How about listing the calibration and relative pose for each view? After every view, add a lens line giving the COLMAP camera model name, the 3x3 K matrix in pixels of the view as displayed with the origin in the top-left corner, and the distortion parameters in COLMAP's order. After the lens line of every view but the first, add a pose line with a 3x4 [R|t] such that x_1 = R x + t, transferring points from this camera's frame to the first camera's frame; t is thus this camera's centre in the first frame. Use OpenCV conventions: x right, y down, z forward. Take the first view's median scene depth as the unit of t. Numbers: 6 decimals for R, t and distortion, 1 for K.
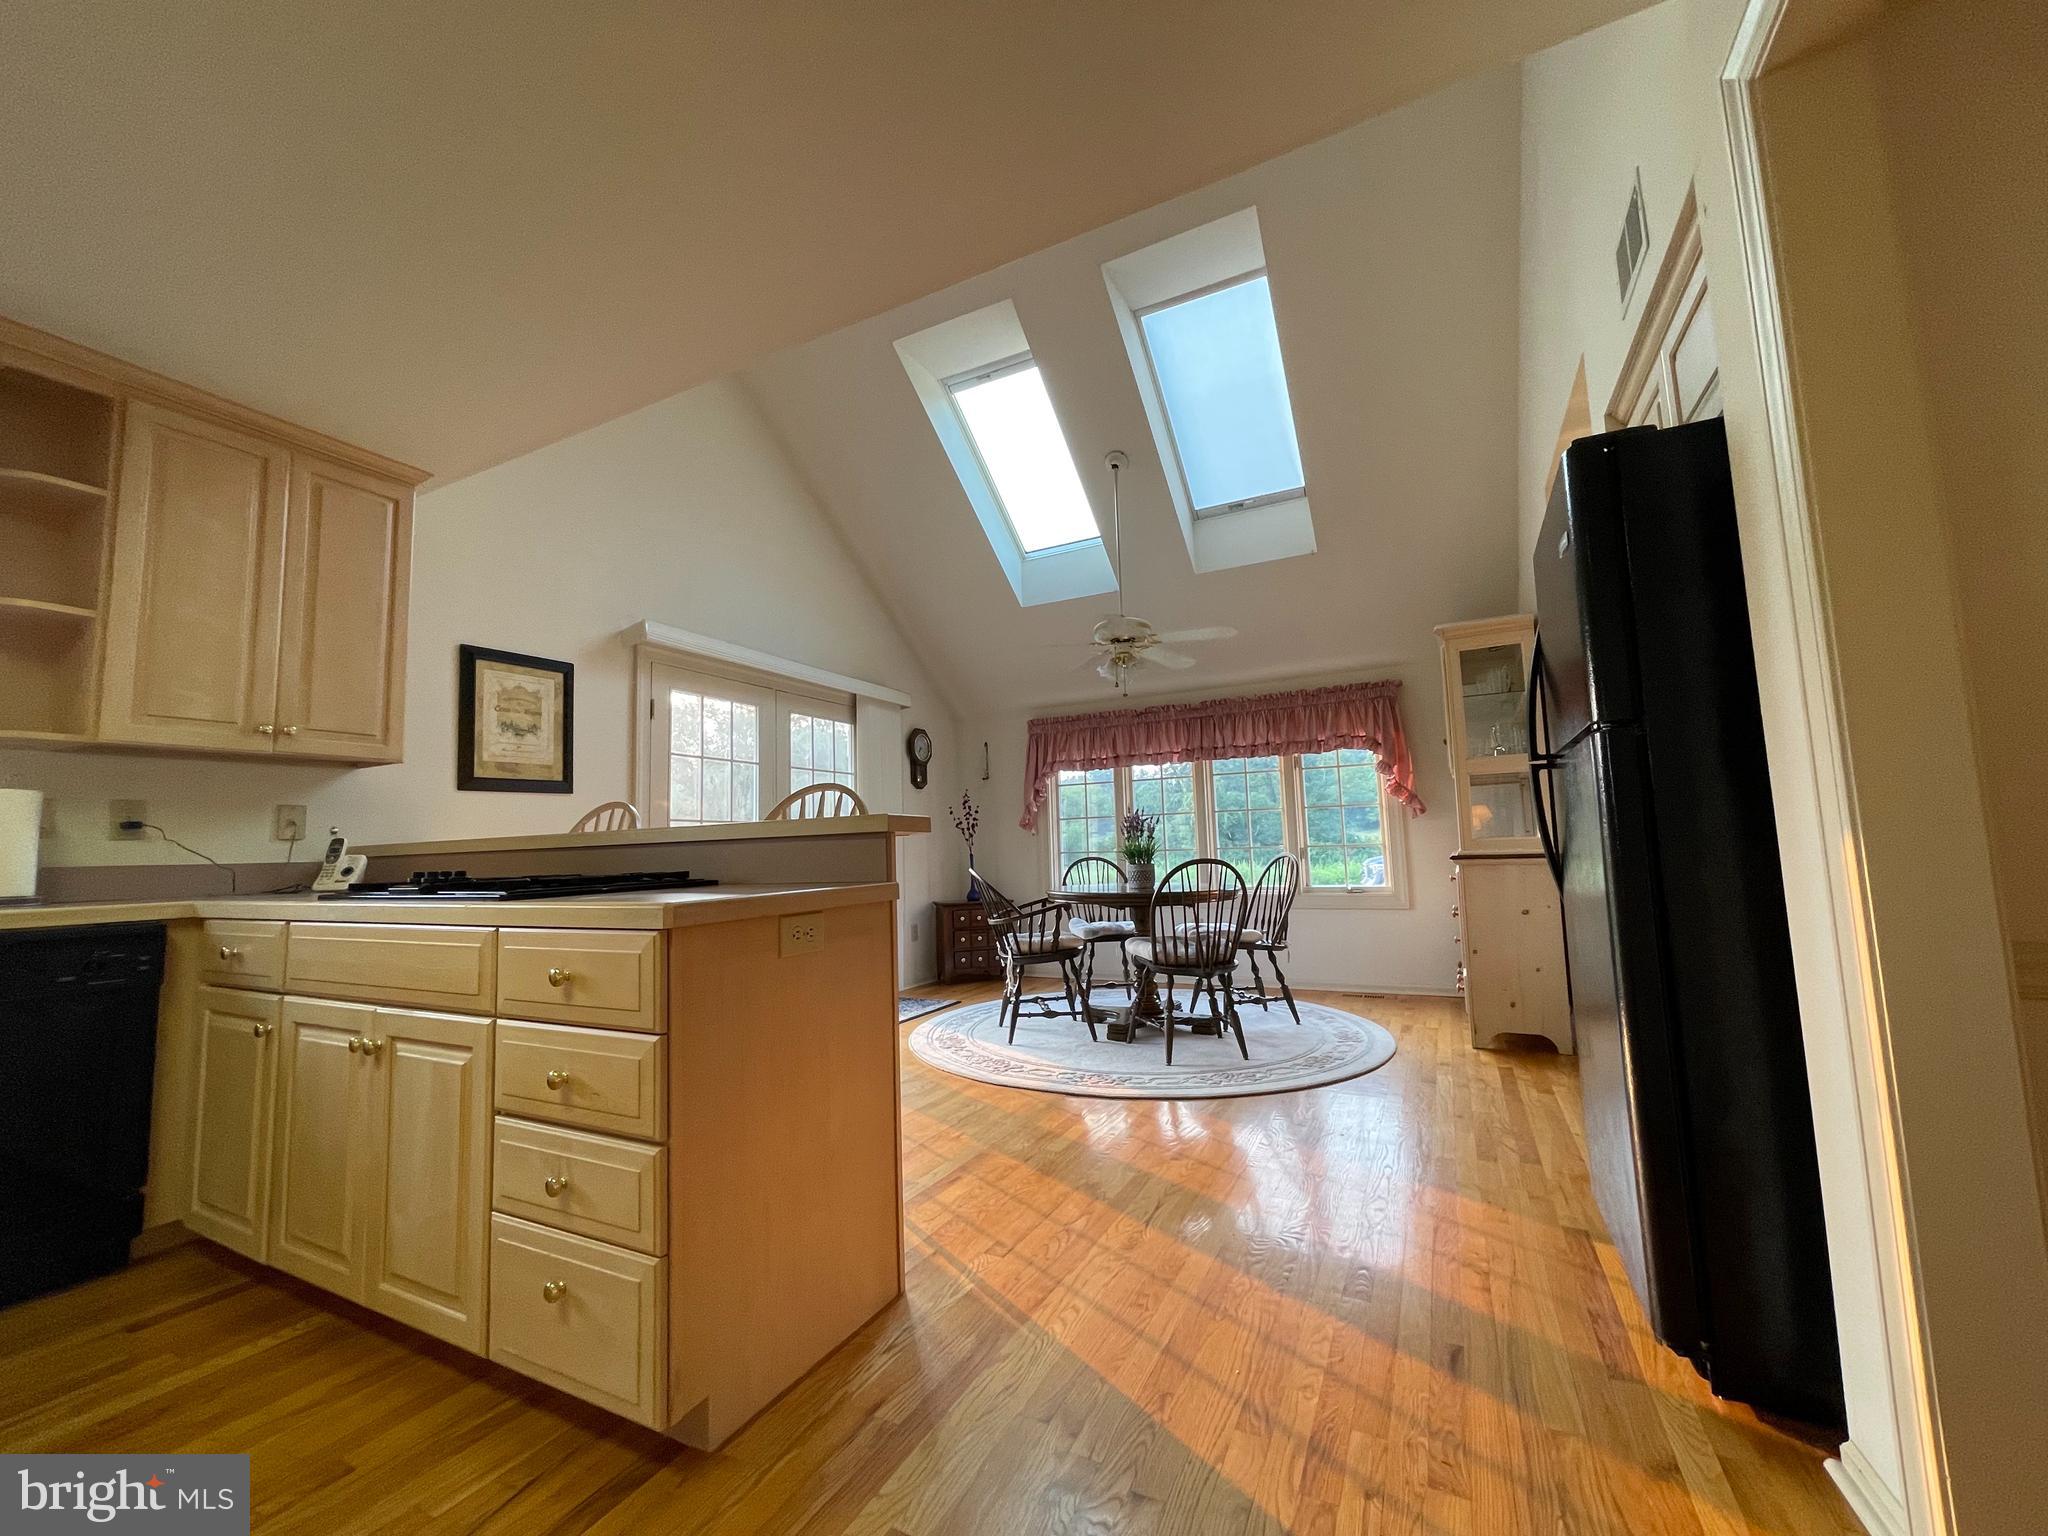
lens RADIAL K [[819.9, 0, 1013.8], [0, 819.9, 766.3], [0, 0, 1]] dist [0.001702, 0.000455]
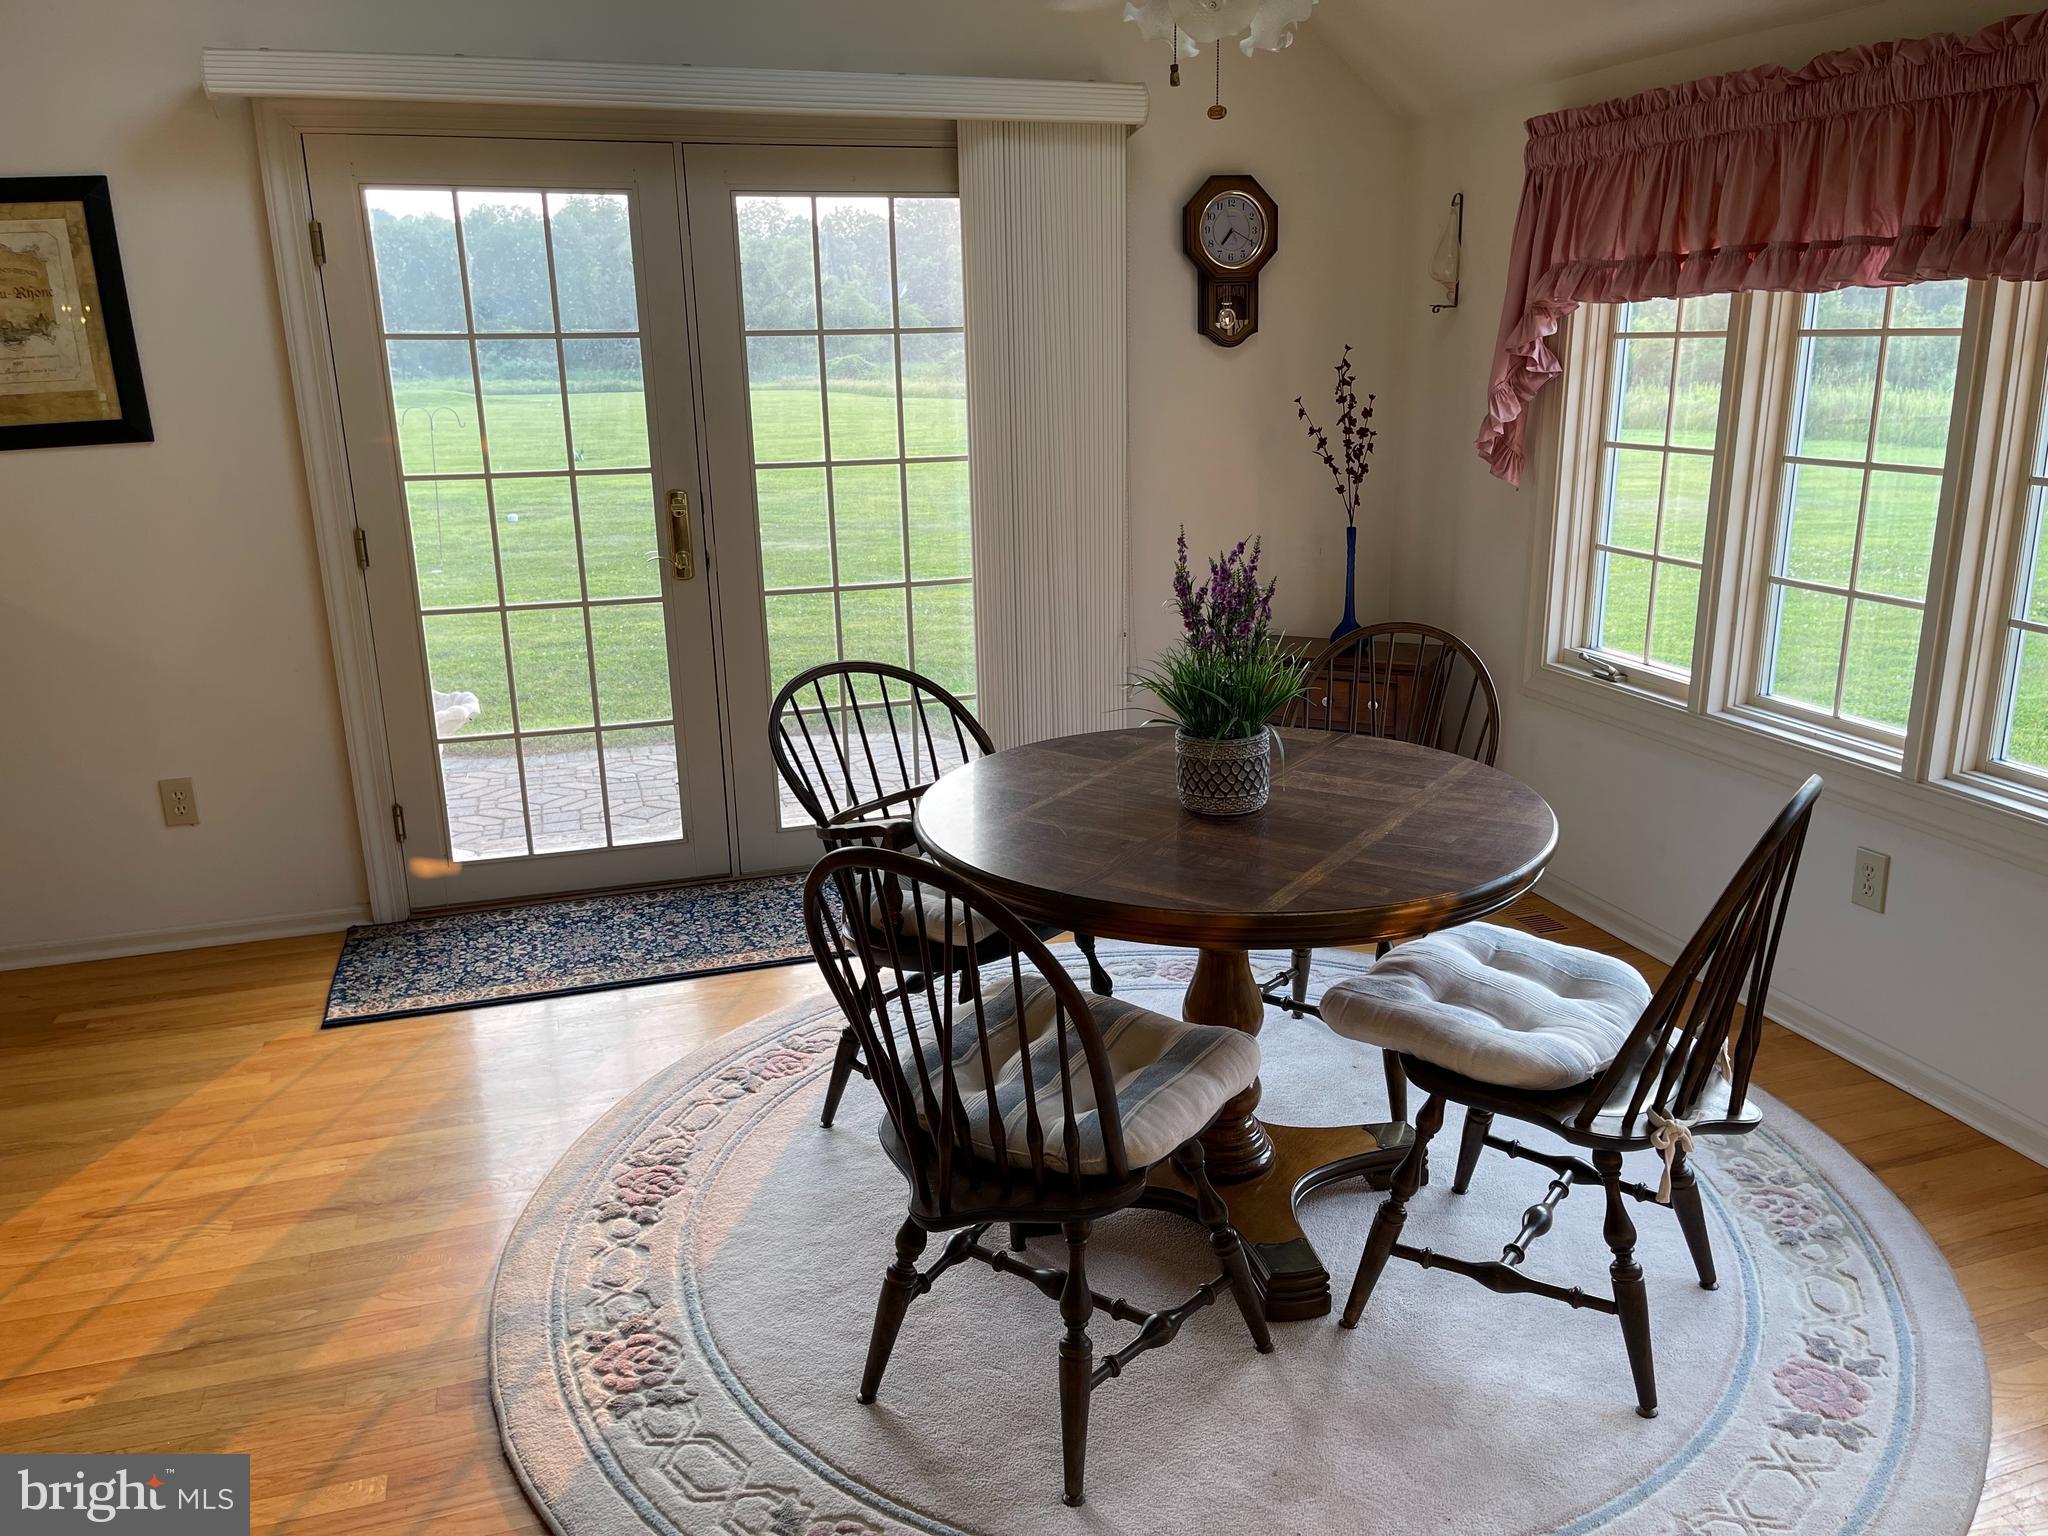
lens RADIAL K [[1546.6, 0, 1032.2], [0, 1546.6, 779.3], [0, 0, 1]] dist [0.097719, -0.133705]
pose [[0.705075, 0.209352, -0.677525, 0.402693], [0.071997, 0.929358, 0.362092, -0.061803], [0.705468, -0.304082, 0.640194, 0.470324]]
